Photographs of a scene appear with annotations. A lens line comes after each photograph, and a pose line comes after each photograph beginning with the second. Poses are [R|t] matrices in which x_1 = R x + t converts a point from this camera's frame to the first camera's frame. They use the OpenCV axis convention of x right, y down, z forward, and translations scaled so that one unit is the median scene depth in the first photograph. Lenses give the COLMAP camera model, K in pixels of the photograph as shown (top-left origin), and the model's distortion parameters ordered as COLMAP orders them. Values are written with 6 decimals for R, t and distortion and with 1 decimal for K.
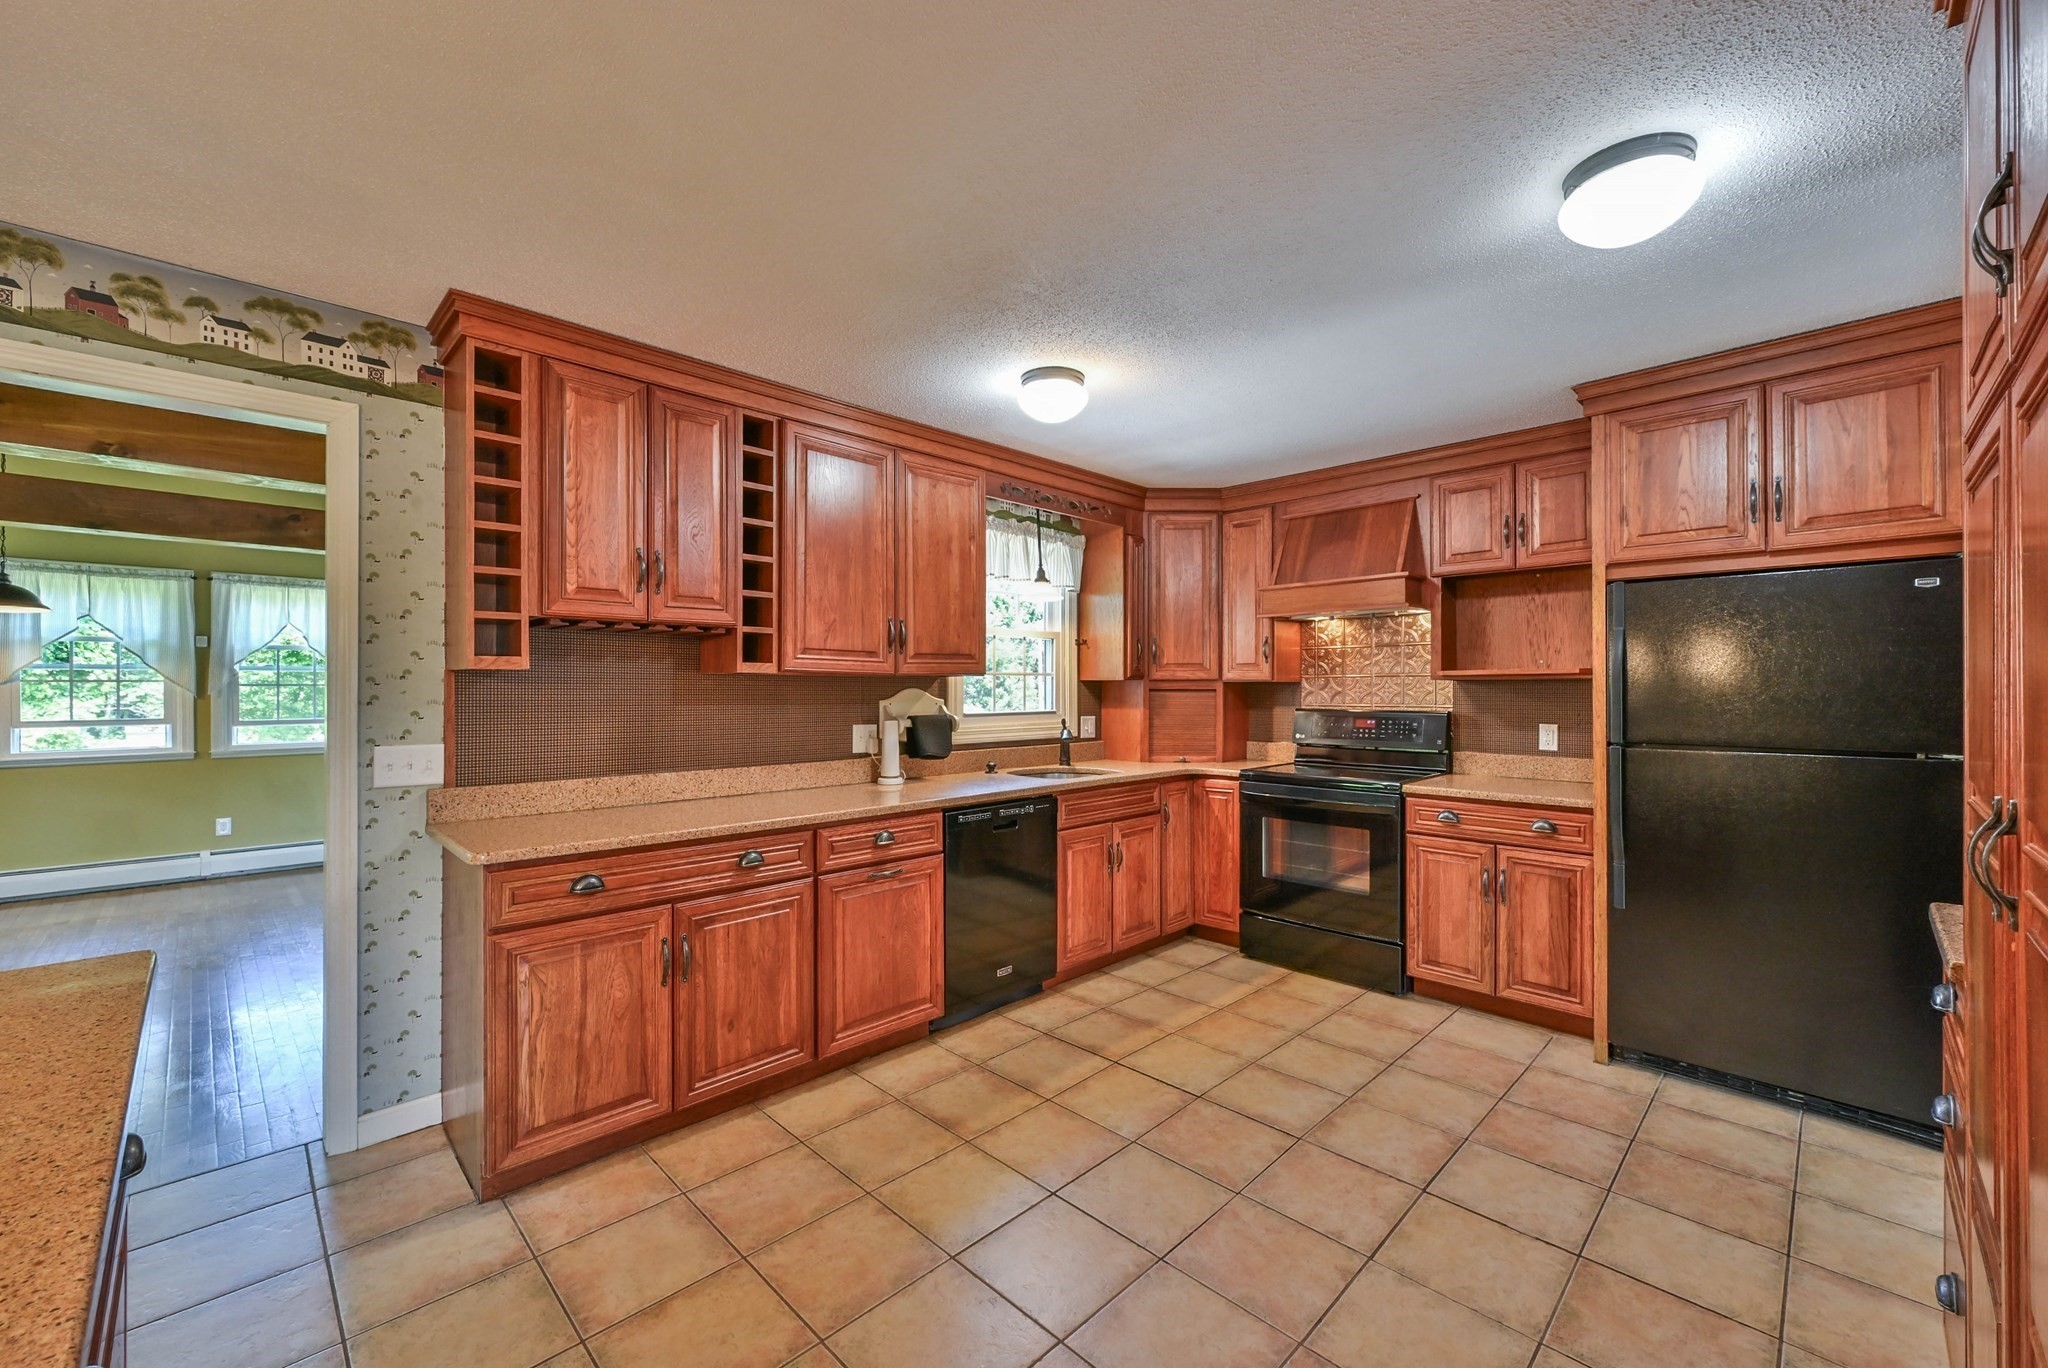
lens RADIAL K [[823.9, 0, 1002.3], [0, 823.9, 689.3], [0, 0, 1]] dist [0.000689, -0.000017]
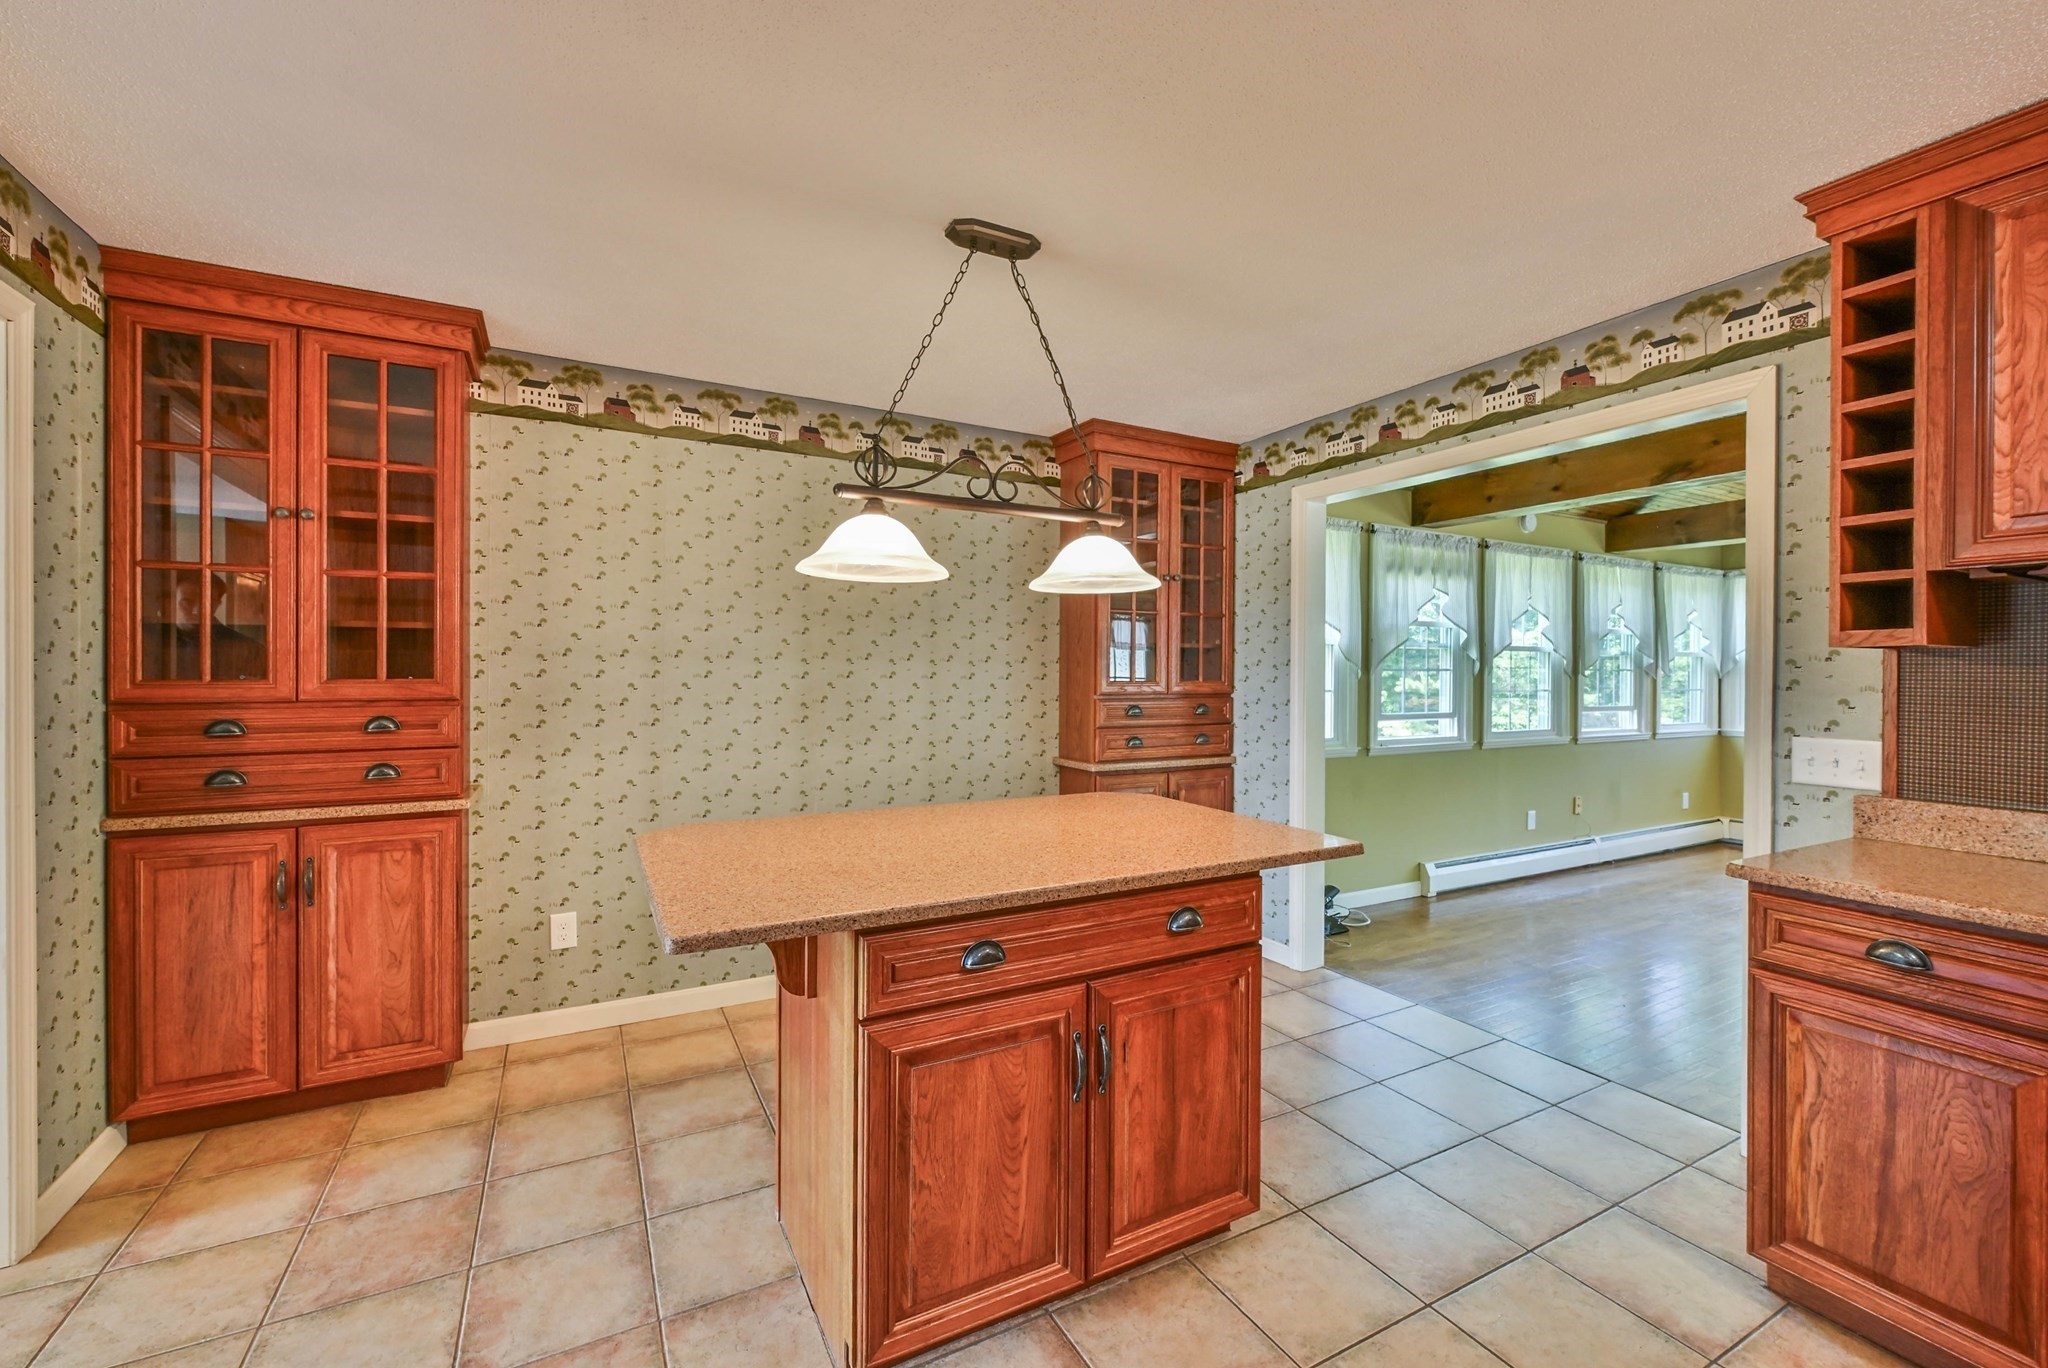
lens RADIAL K [[827.5, 0, 1042.9], [0, 827.5, 675.2], [0, 0, 1]] dist [-0.000600, -0.000155]
pose [[-0.259981, 0.003366, -0.965608, 0.257931], [-0.005229, 0.999974, 0.004894, 0.001530], [0.965600, 0.006321, -0.259956, 0.357027]]
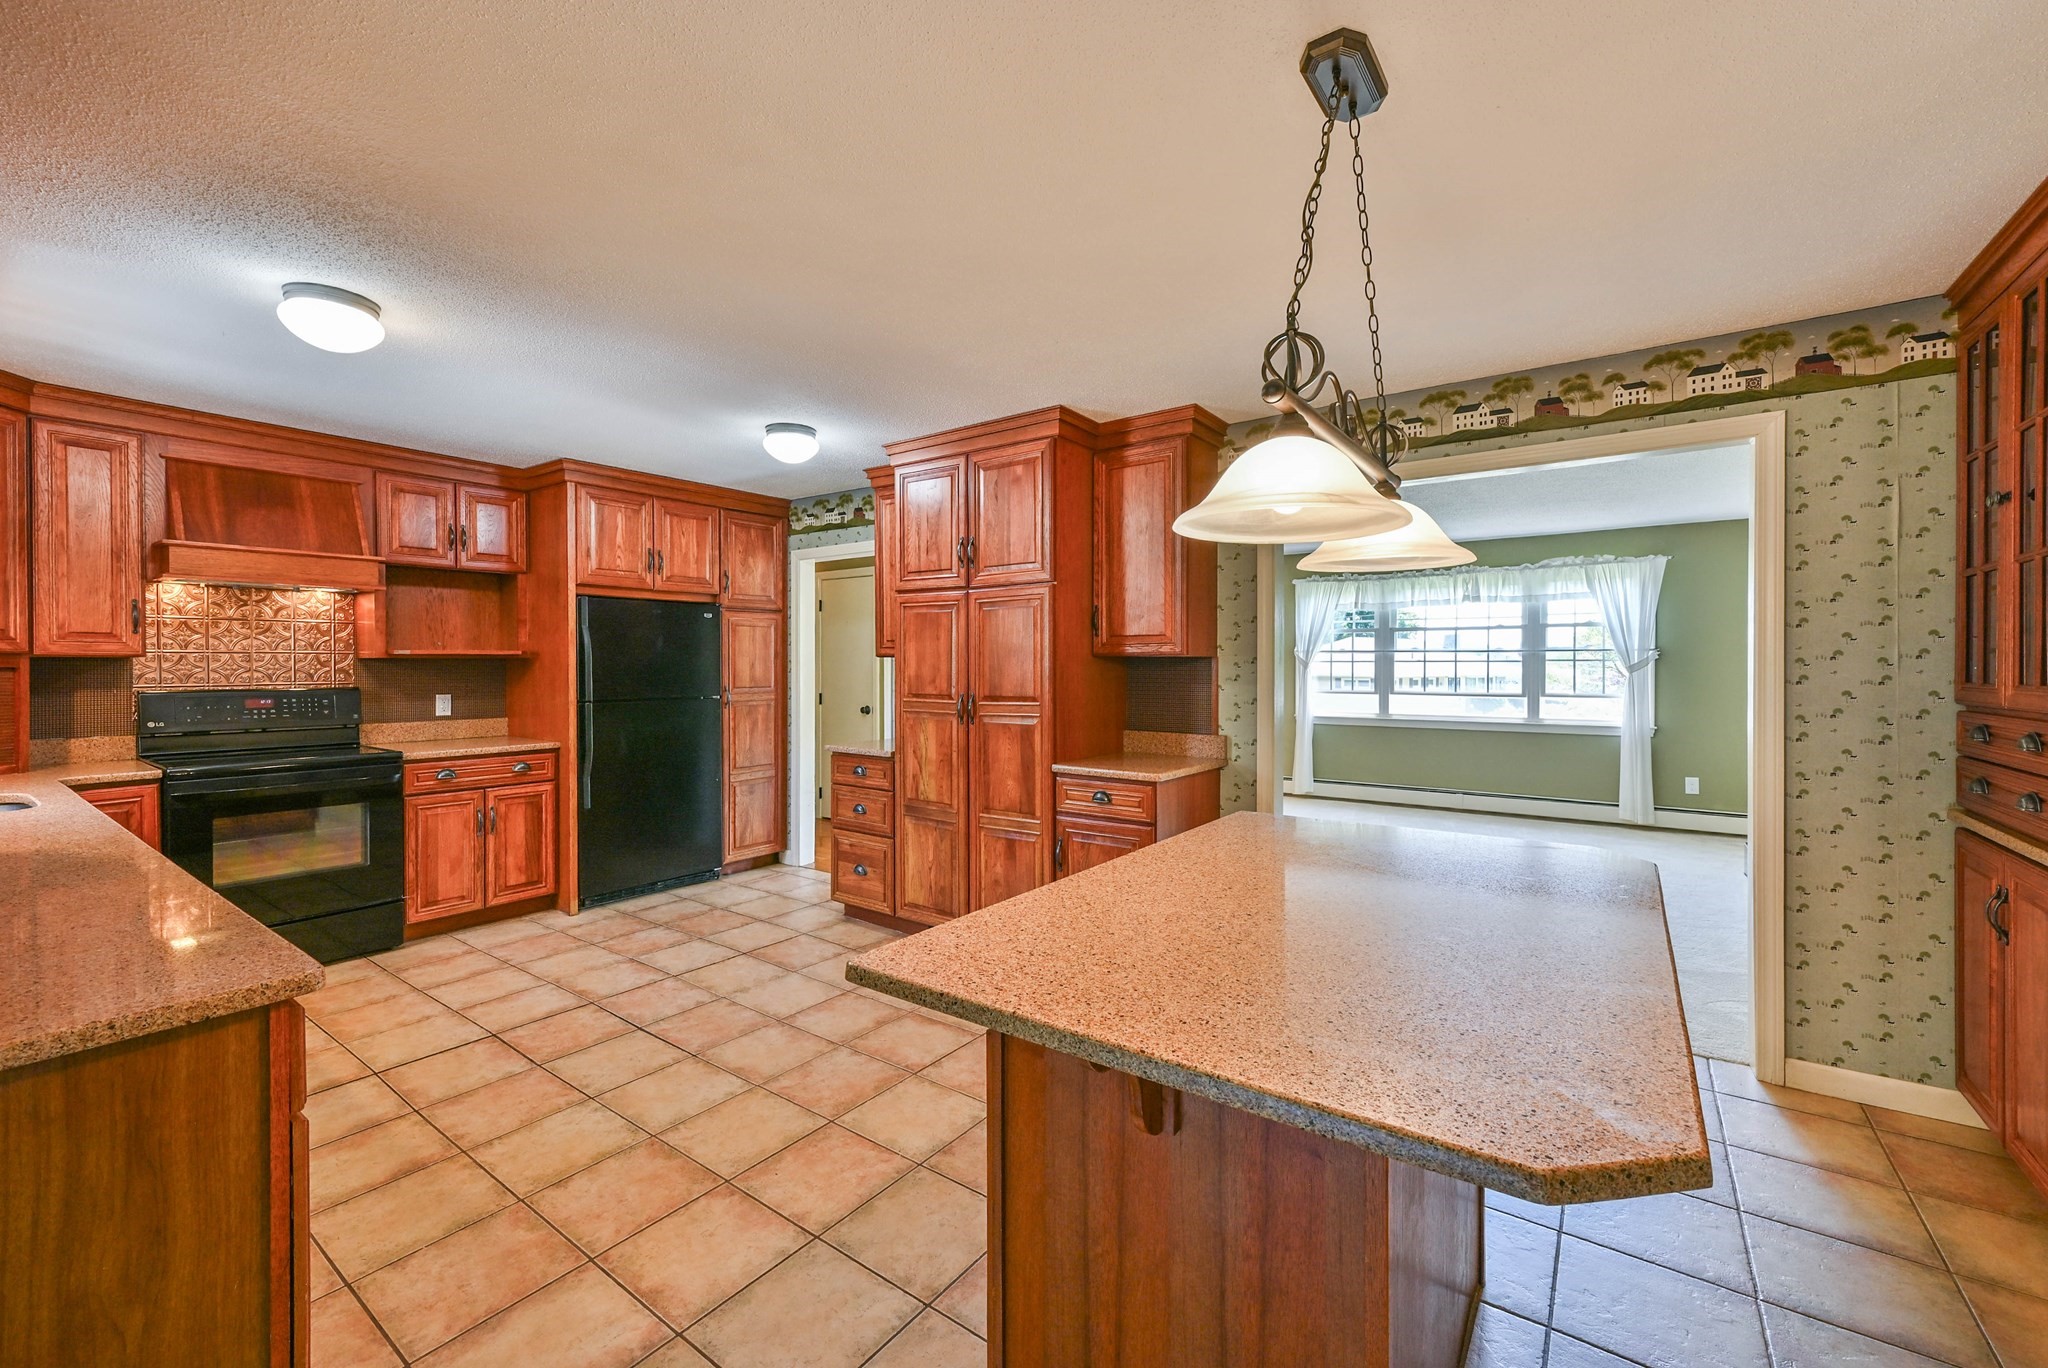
lens RADIAL K [[833.6, 0, 1055.6], [0, 833.6, 671.4], [0, 0, 1]] dist [0.000595, -0.000456]
pose [[-0.206282, -0.010026, 0.978441, -0.869712], [-0.000422, 0.999948, 0.010158, -0.005739], [-0.978493, 0.001682, -0.206275, 0.422204]]
